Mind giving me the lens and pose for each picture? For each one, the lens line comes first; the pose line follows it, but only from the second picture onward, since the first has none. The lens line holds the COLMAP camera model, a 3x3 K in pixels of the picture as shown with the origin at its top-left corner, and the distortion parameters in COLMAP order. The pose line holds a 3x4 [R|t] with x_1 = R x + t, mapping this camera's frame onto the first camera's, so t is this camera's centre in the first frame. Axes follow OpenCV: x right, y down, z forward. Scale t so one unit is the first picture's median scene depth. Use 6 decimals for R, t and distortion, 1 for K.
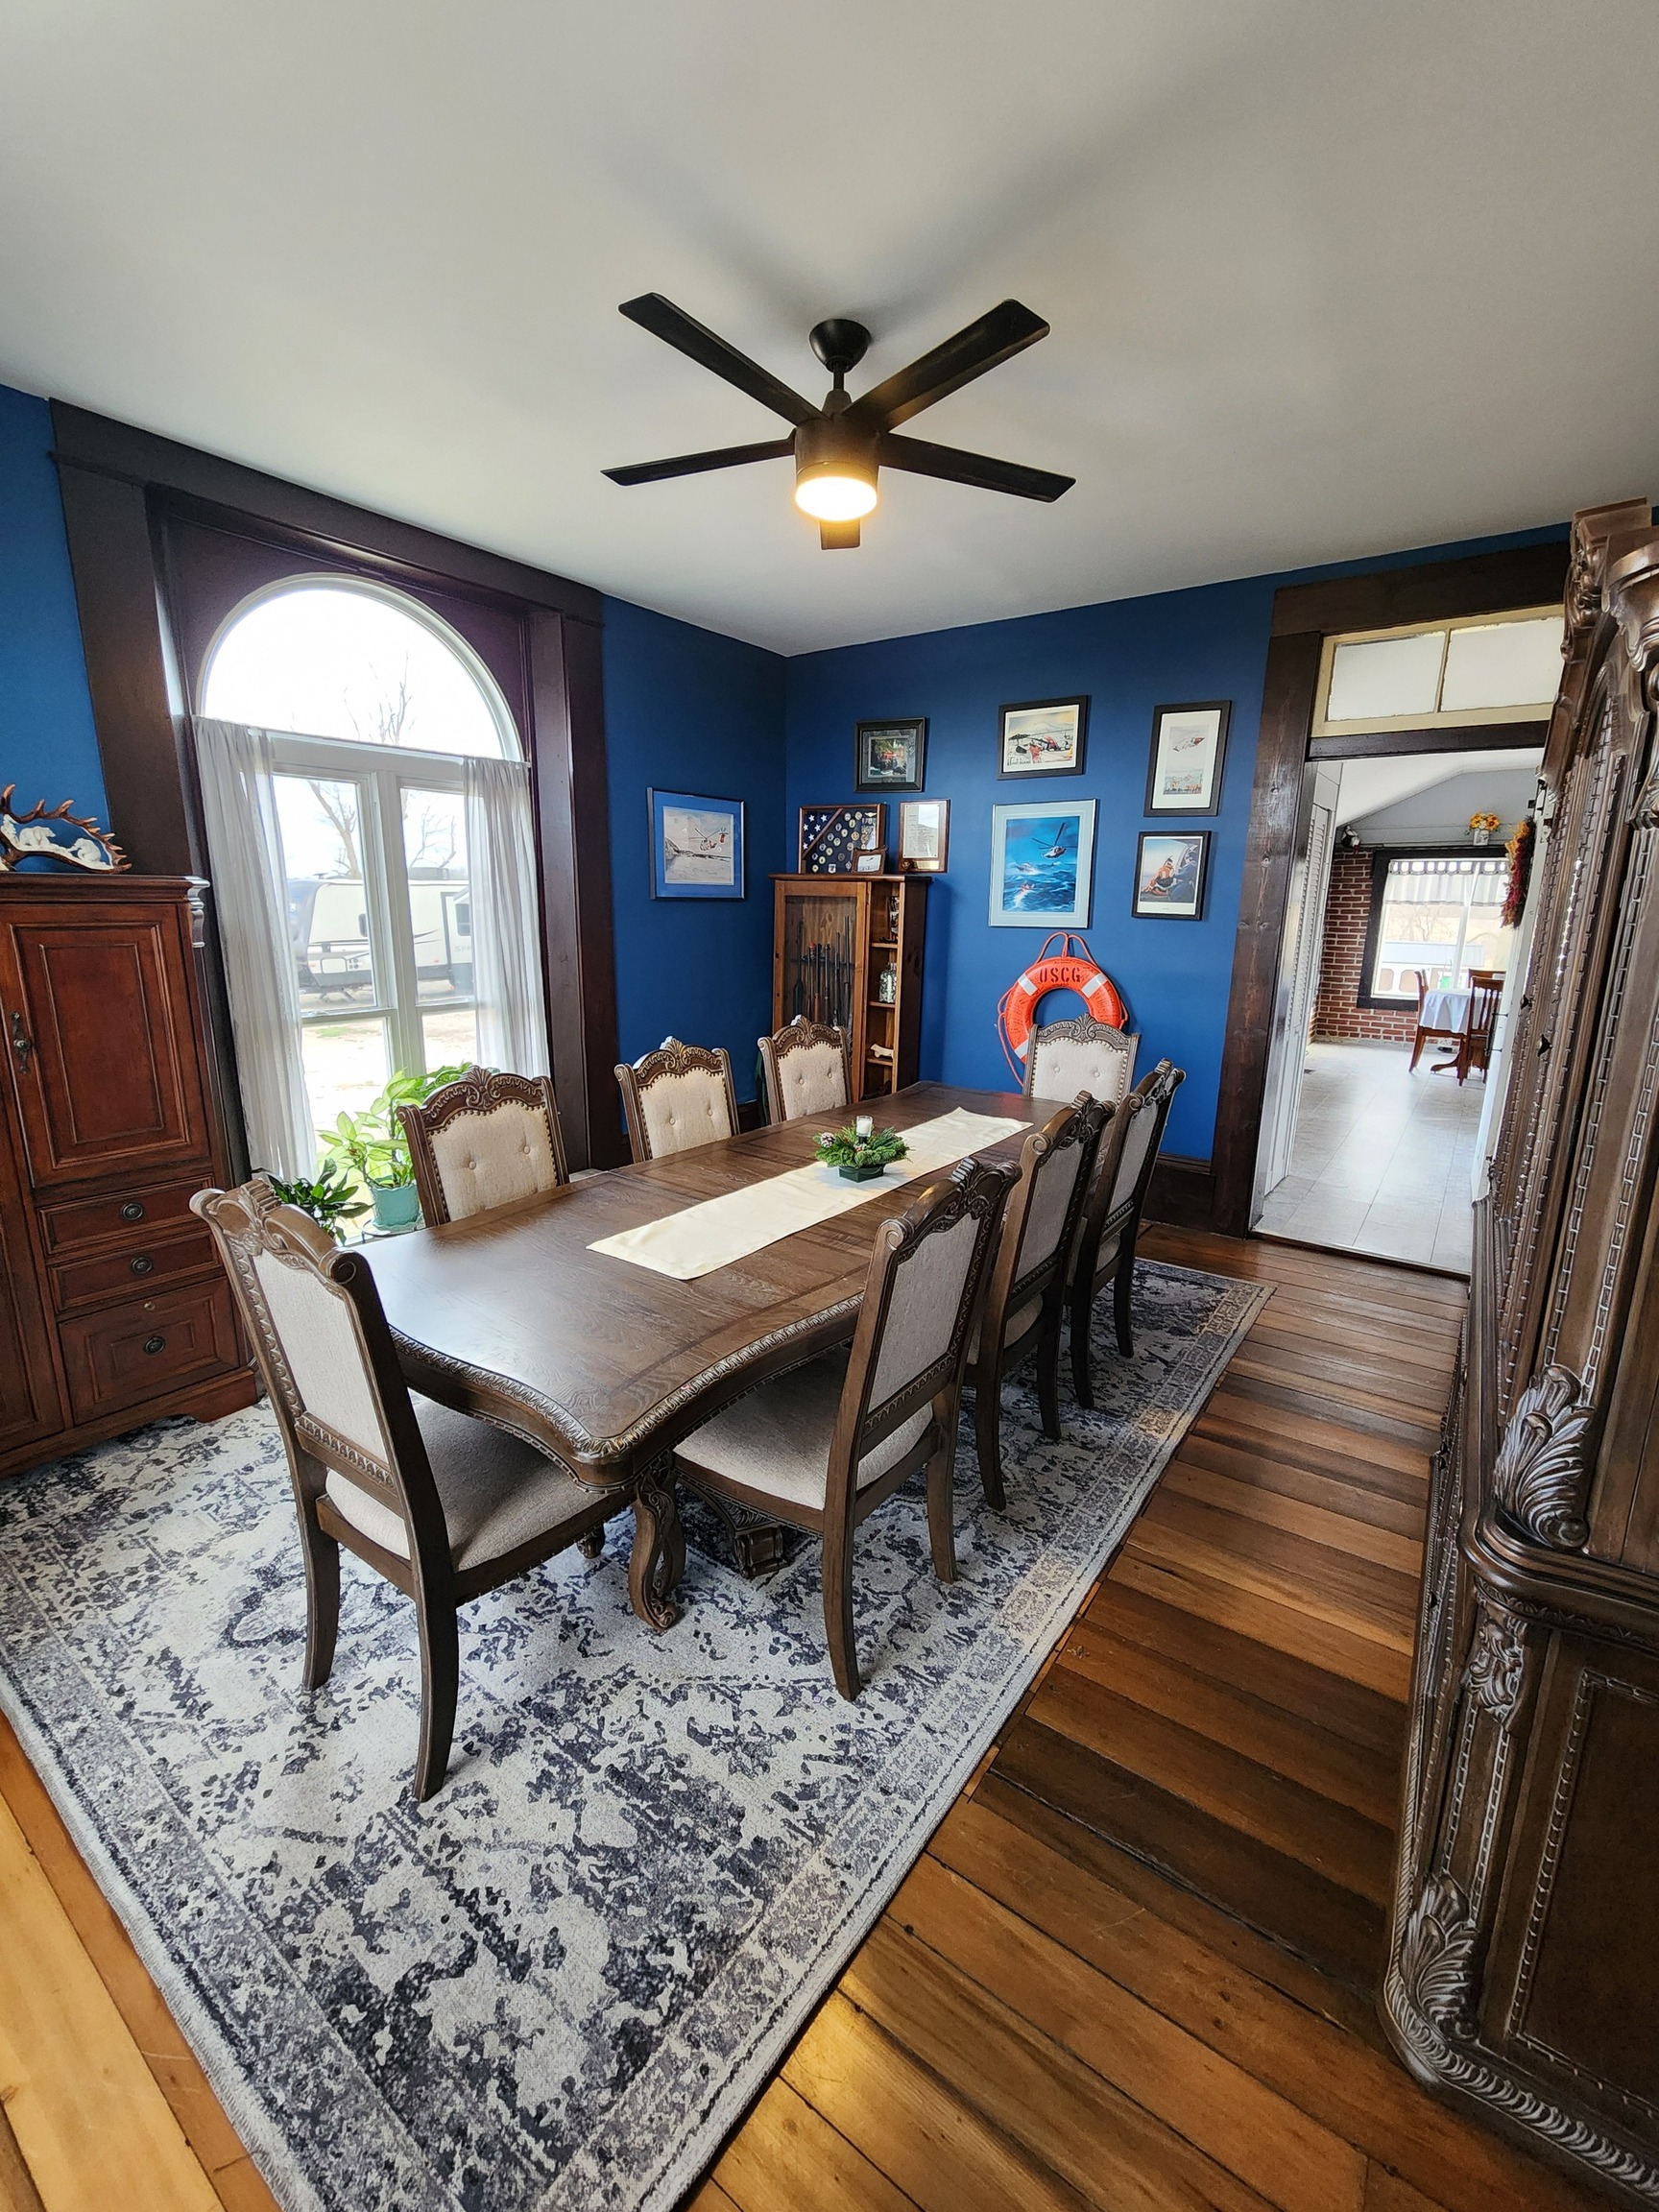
lens RADIAL K [[910.0, 0, 838.6], [0, 910.0, 1100.7], [0, 0, 1]] dist [0.000136, 0.000010]
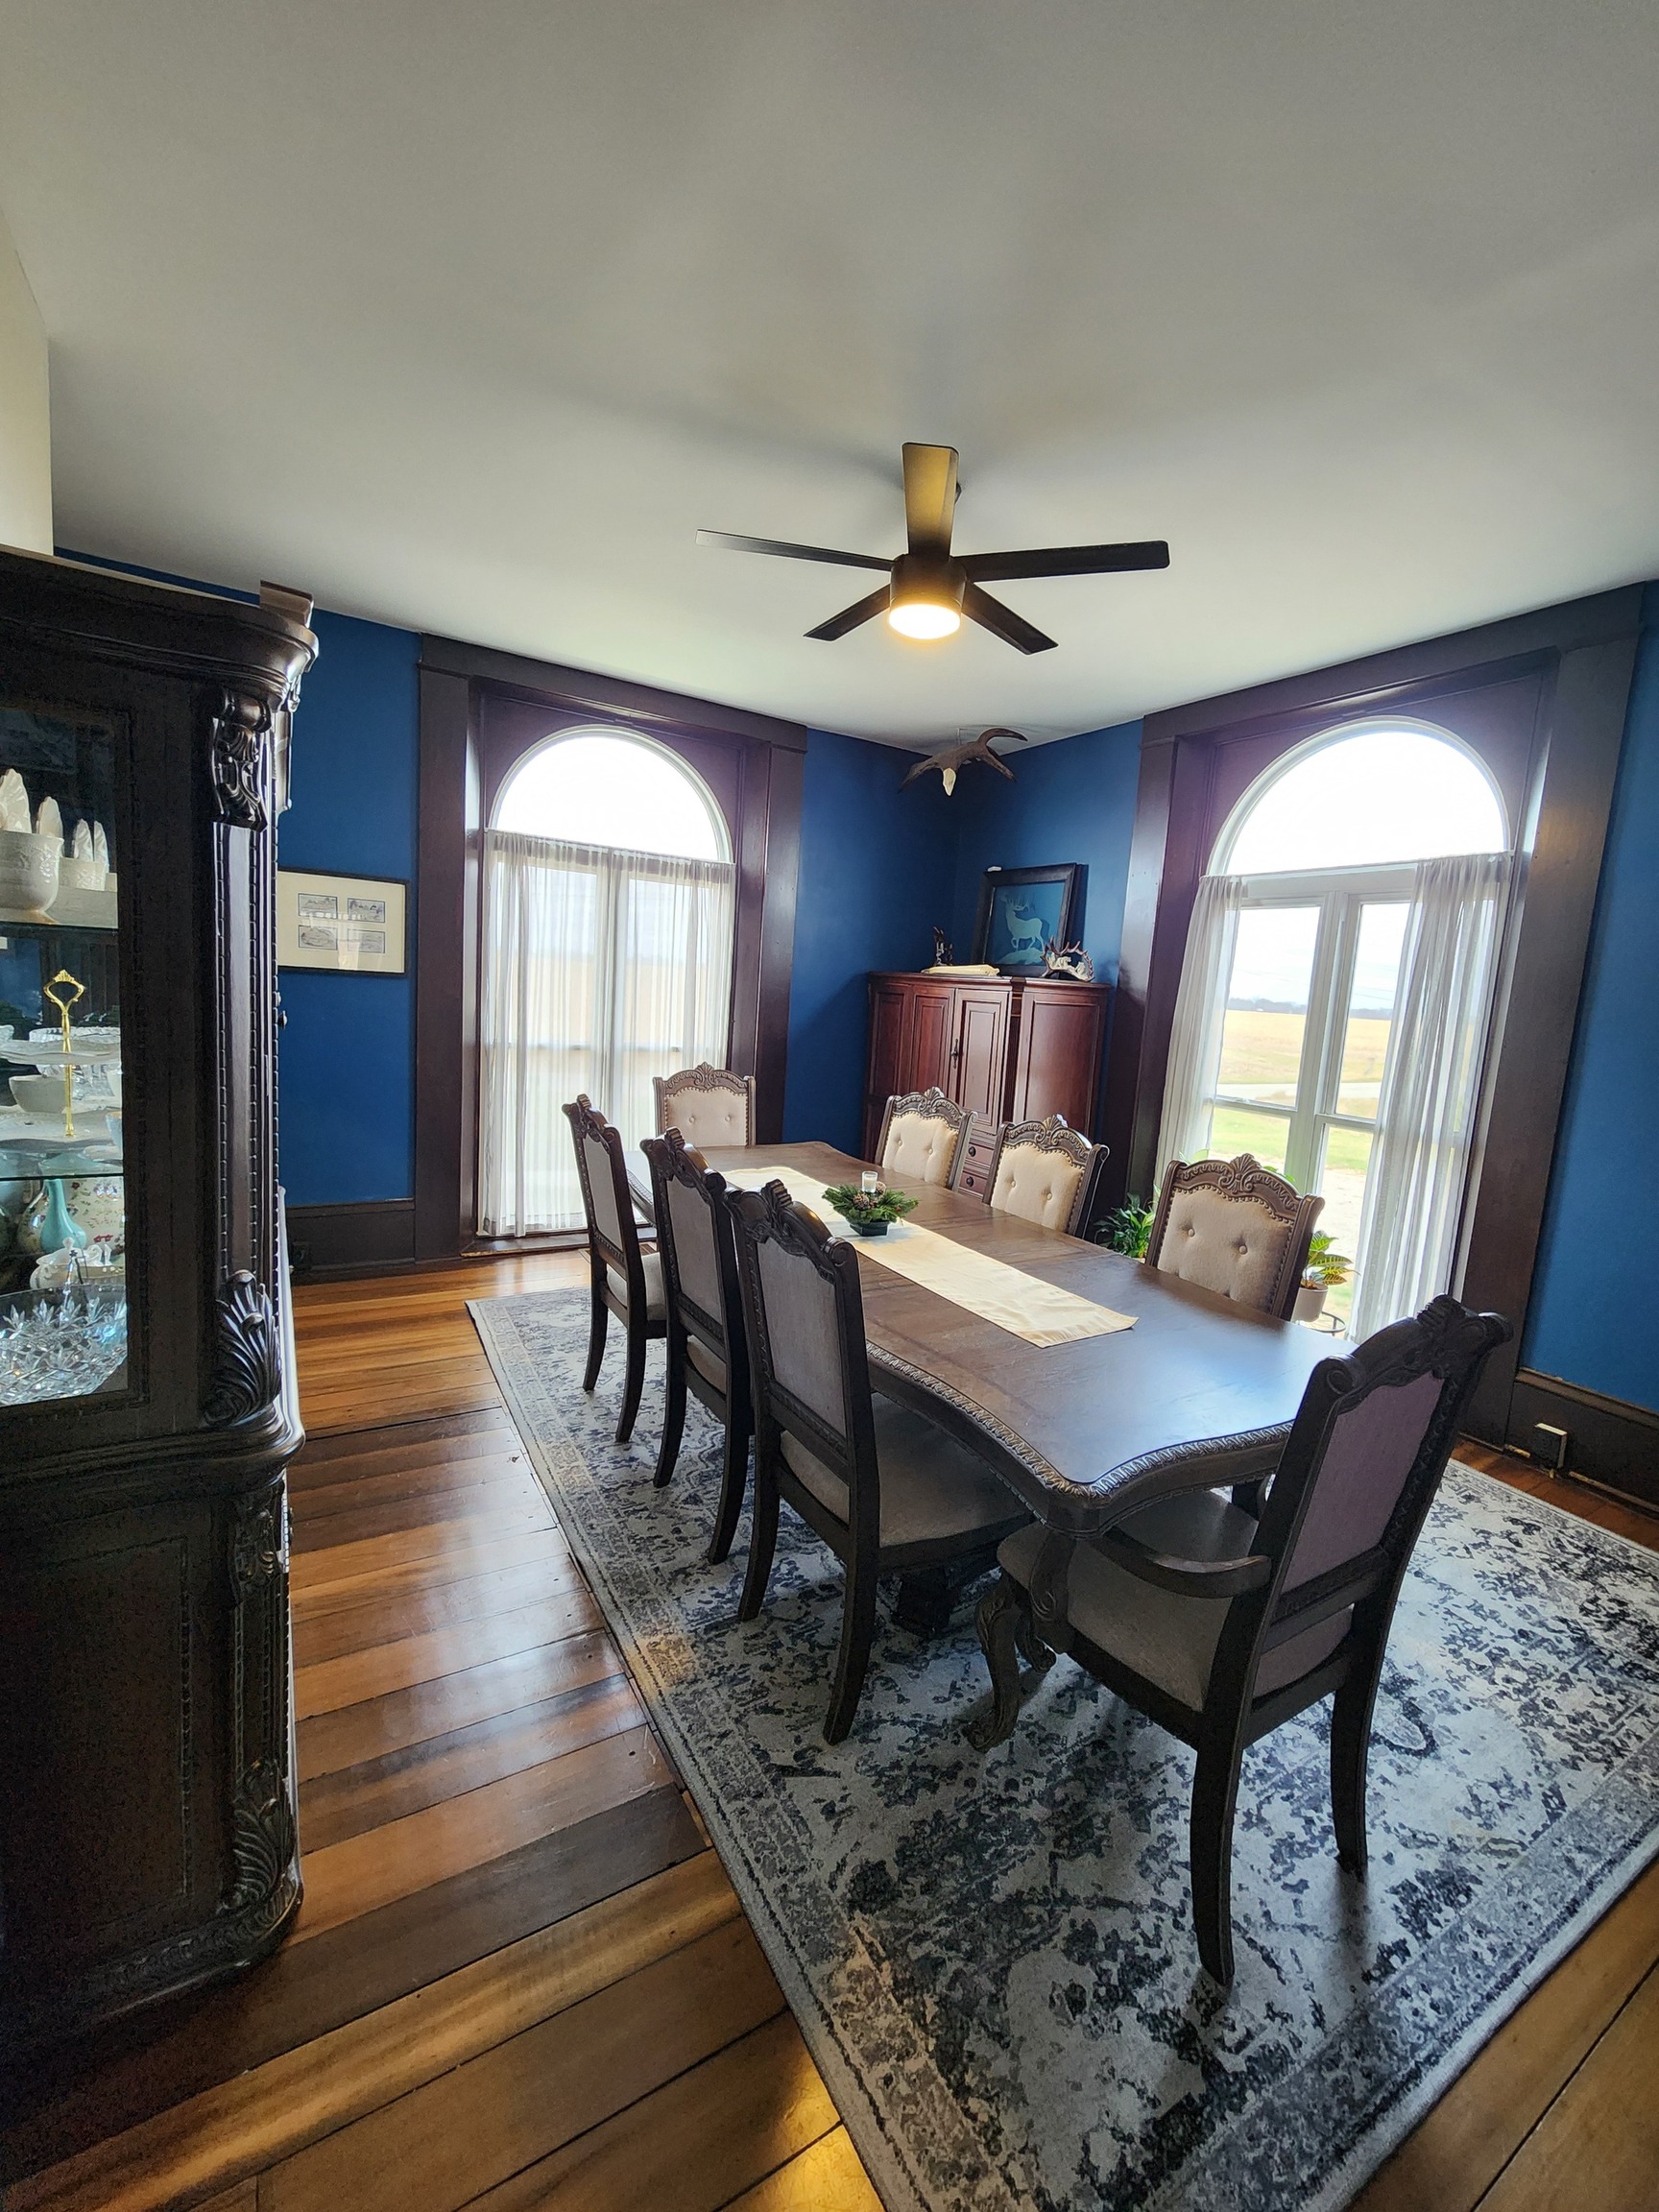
lens RADIAL K [[910.0, 0, 843.3], [0, 910.0, 1099.4], [0, 0, 1]] dist [0.000136, 0.000010]
pose [[-0.391001, 0.071448, -0.917613, 0.724188], [-0.274851, 0.942427, 0.190496, -0.182687], [0.878393, 0.326691, -0.348852, 0.964016]]
